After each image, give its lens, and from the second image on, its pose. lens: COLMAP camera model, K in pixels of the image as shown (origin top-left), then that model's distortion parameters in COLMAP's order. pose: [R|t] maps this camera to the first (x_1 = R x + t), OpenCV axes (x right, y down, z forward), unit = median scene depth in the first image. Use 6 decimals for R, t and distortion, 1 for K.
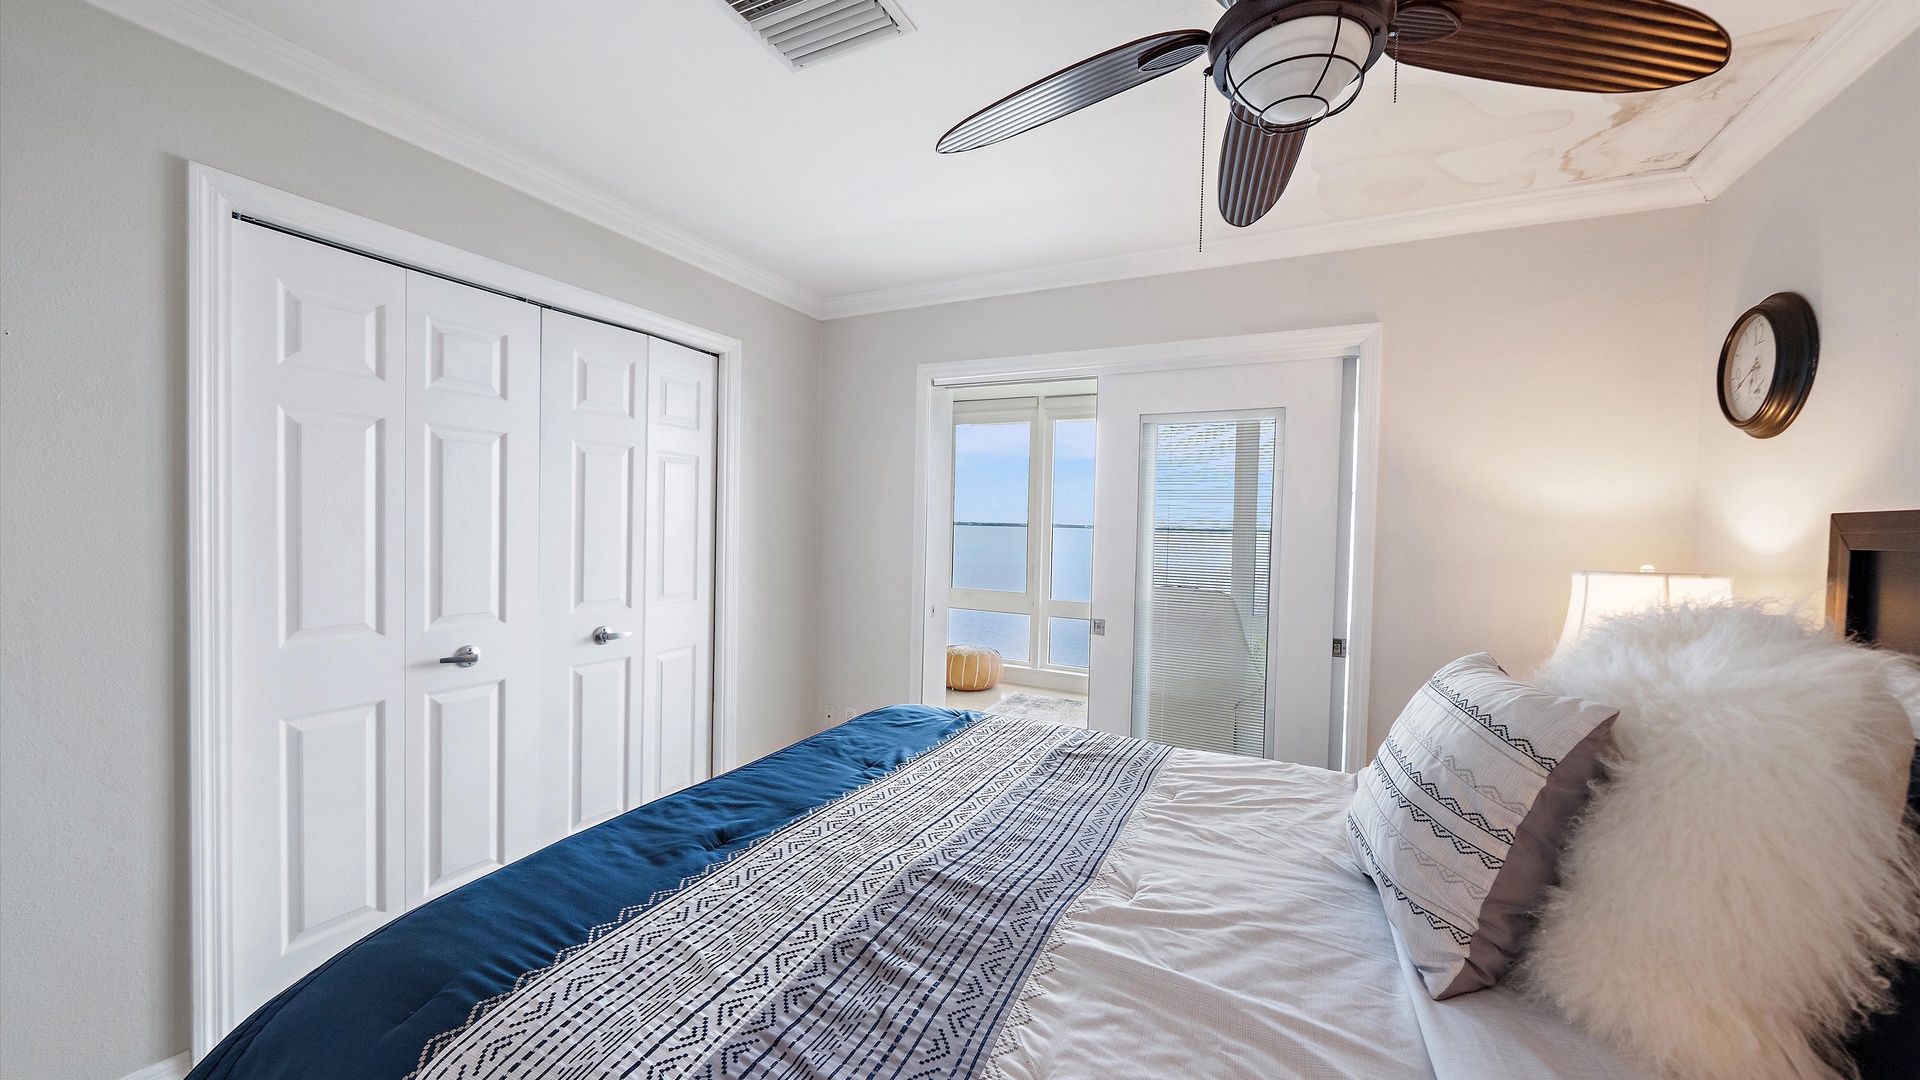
lens RADIAL K [[678.8, 0, 957.5], [0, 678.8, 534.1], [0, 0, 1]] dist [-0.001226, -0.000053]
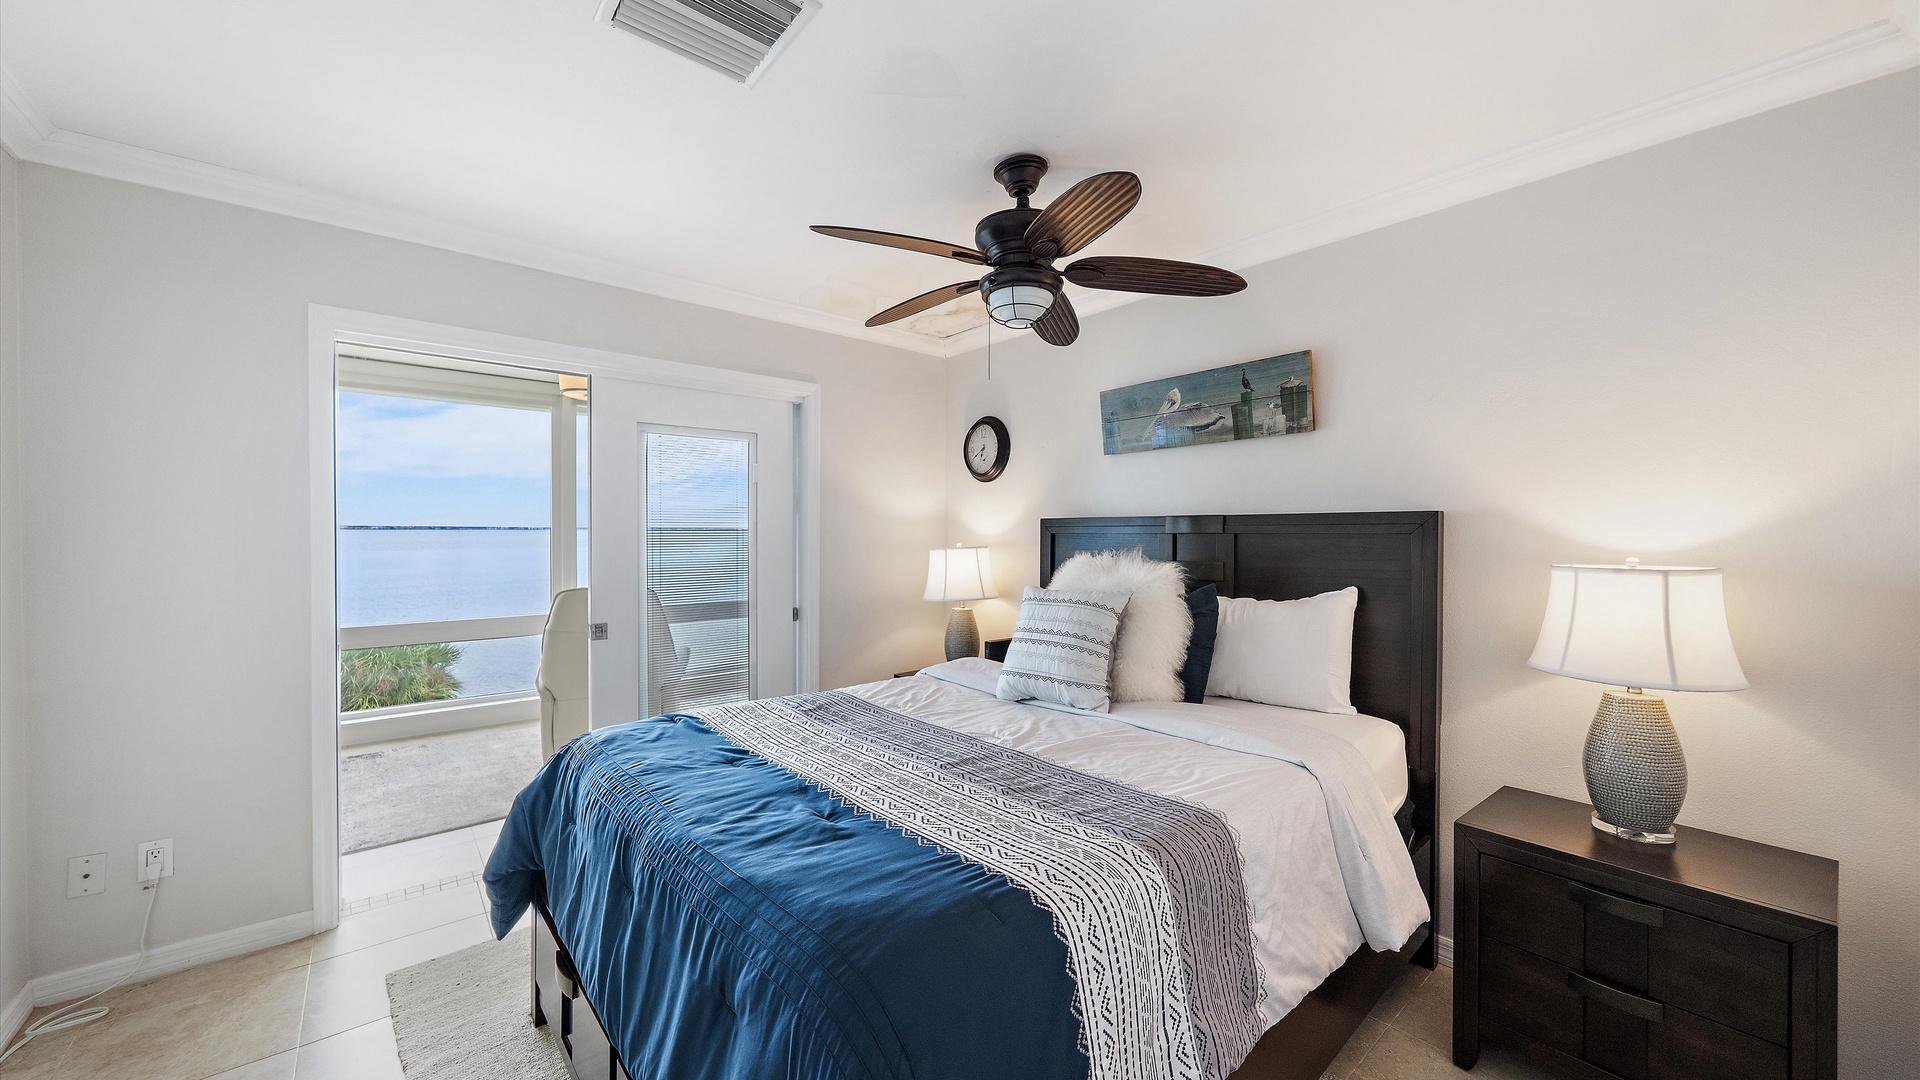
lens RADIAL K [[678.8, 0, 957.5], [0, 678.8, 534.1], [0, 0, 1]] dist [-0.001226, -0.000053]
pose [[0.395670, -0.026361, 0.918015, -1.431552], [0.020280, 0.999595, 0.019963, -0.041034], [-0.918169, 0.010718, 0.396044, 0.386415]]
